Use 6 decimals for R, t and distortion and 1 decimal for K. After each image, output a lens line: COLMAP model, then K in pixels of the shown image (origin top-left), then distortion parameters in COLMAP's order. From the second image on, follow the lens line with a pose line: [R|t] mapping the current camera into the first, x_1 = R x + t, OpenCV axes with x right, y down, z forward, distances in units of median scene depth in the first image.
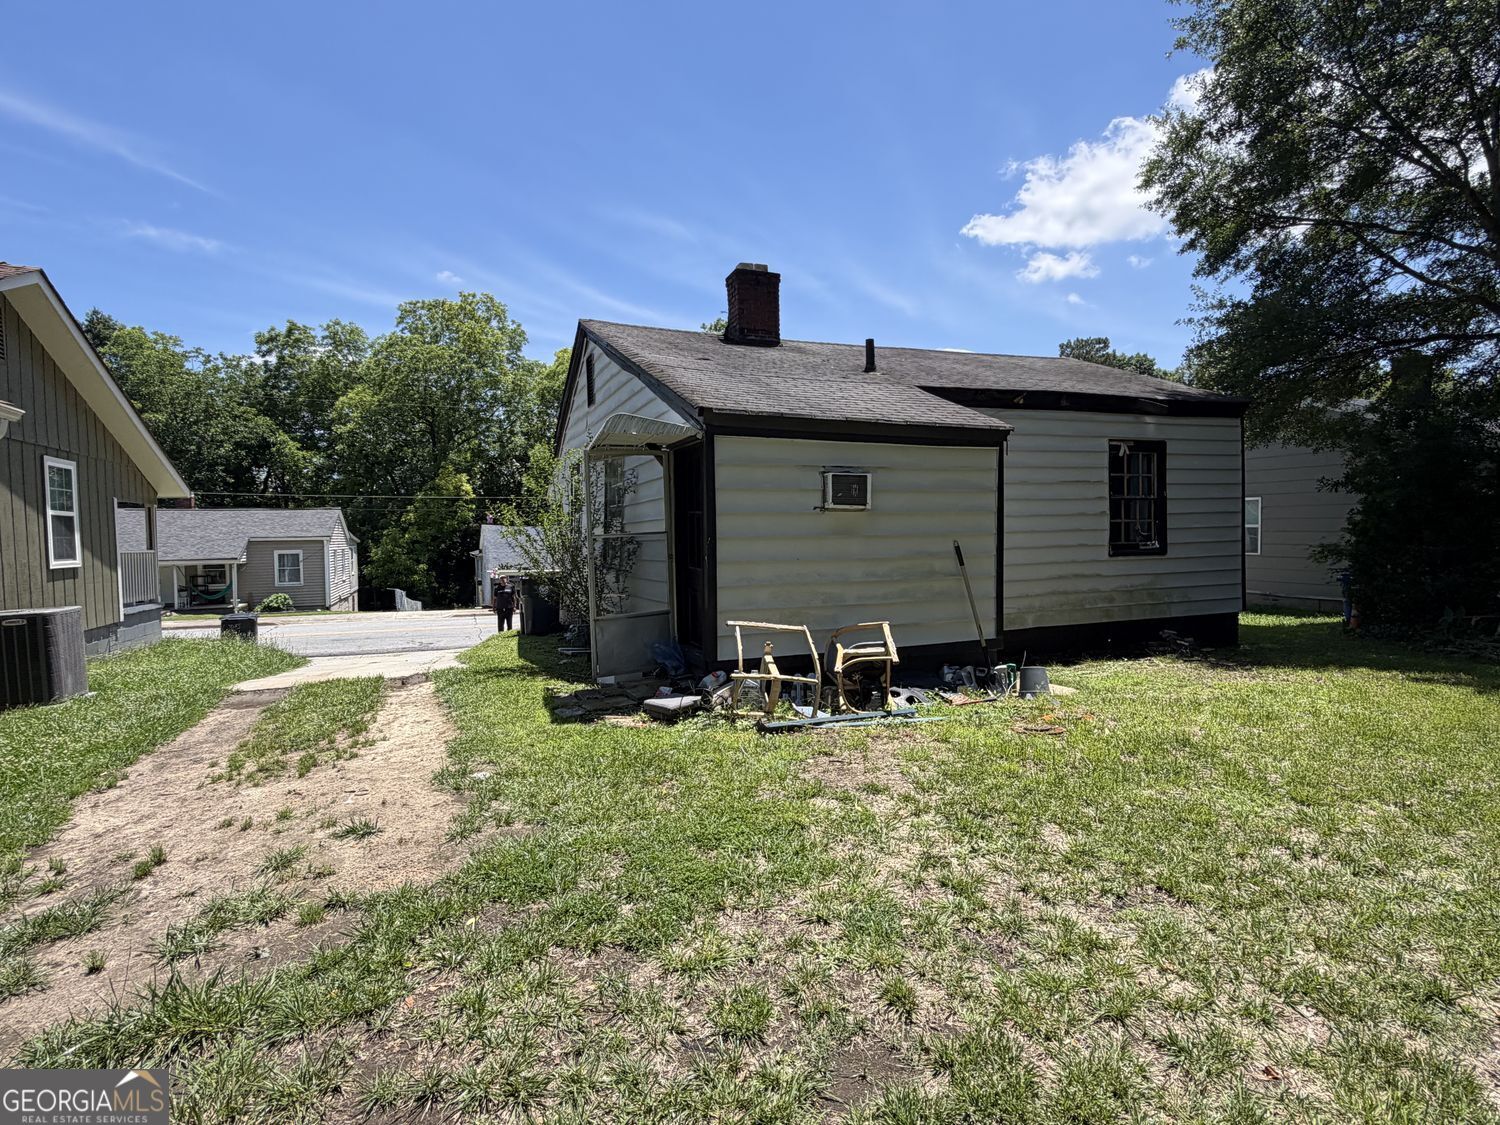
lens RADIAL K [[808.8, 0, 748.3], [0, 808.8, 563.6], [0, 0, 1]] dist [0.002952, -0.003099]
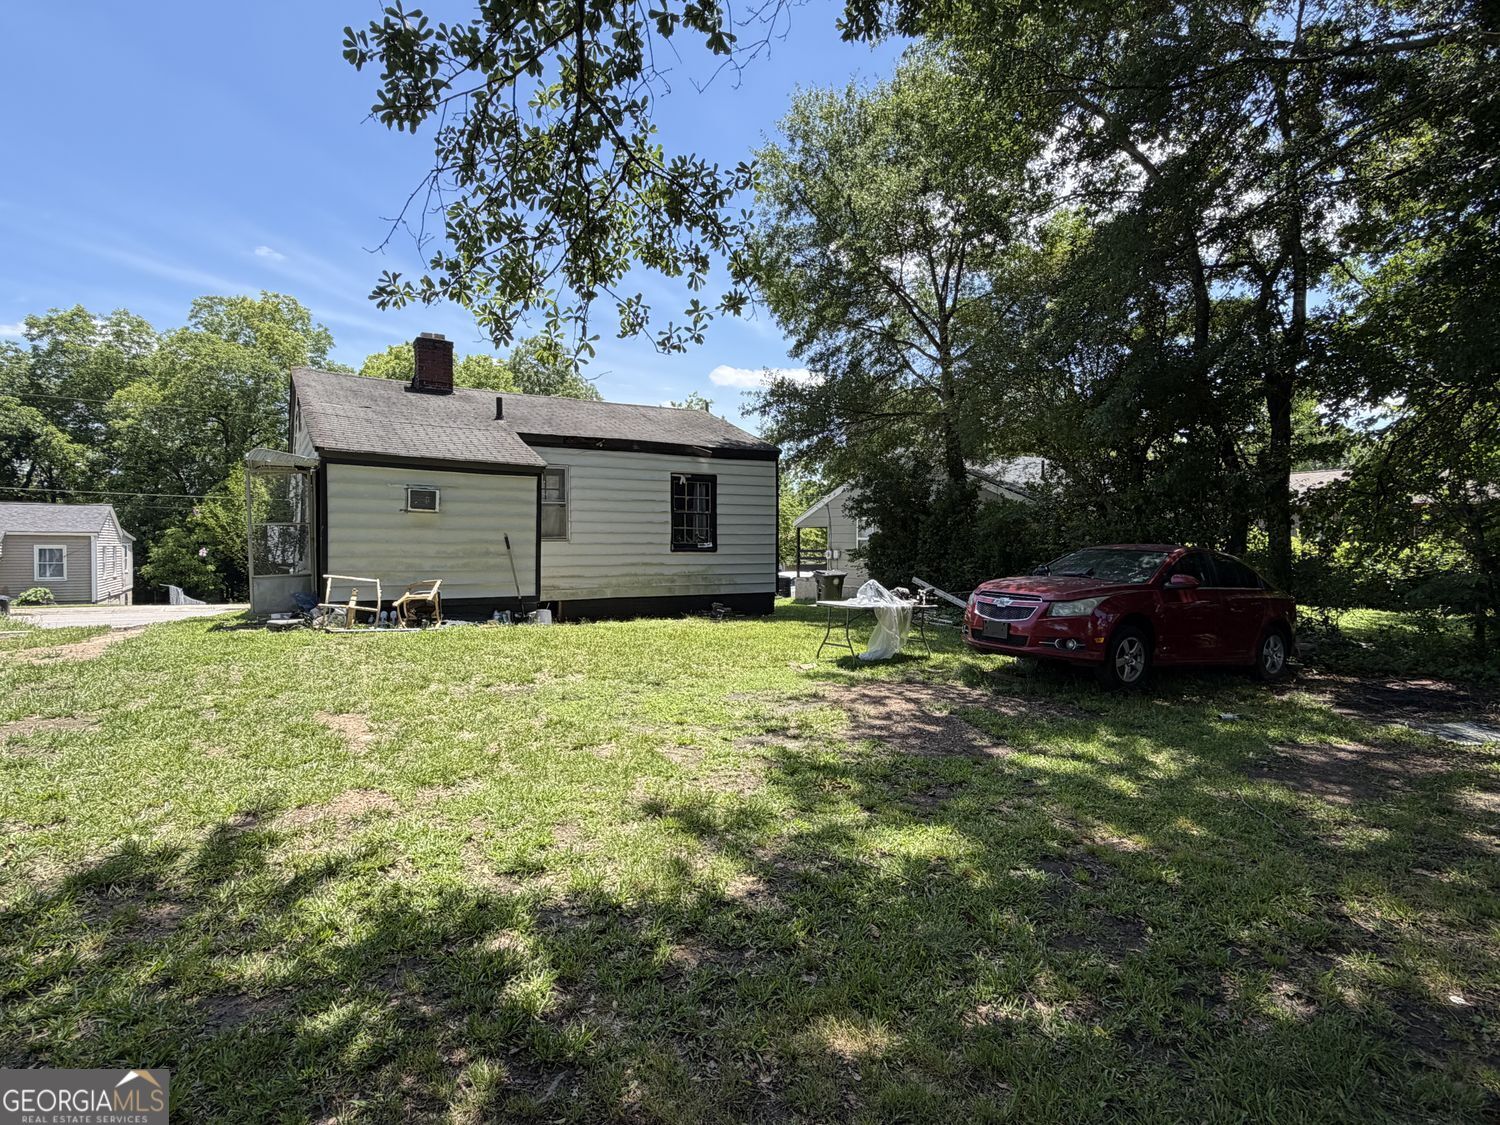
lens RADIAL K [[808.8, 0, 752.2], [0, 808.8, 561.9], [0, 0, 1]] dist [0.002952, -0.003099]
pose [[0.981746, 0.018774, 0.189269, 0.065756], [-0.015216, 0.999679, -0.020236, 0.008010], [-0.189588, 0.016987, 0.981717, -0.101700]]
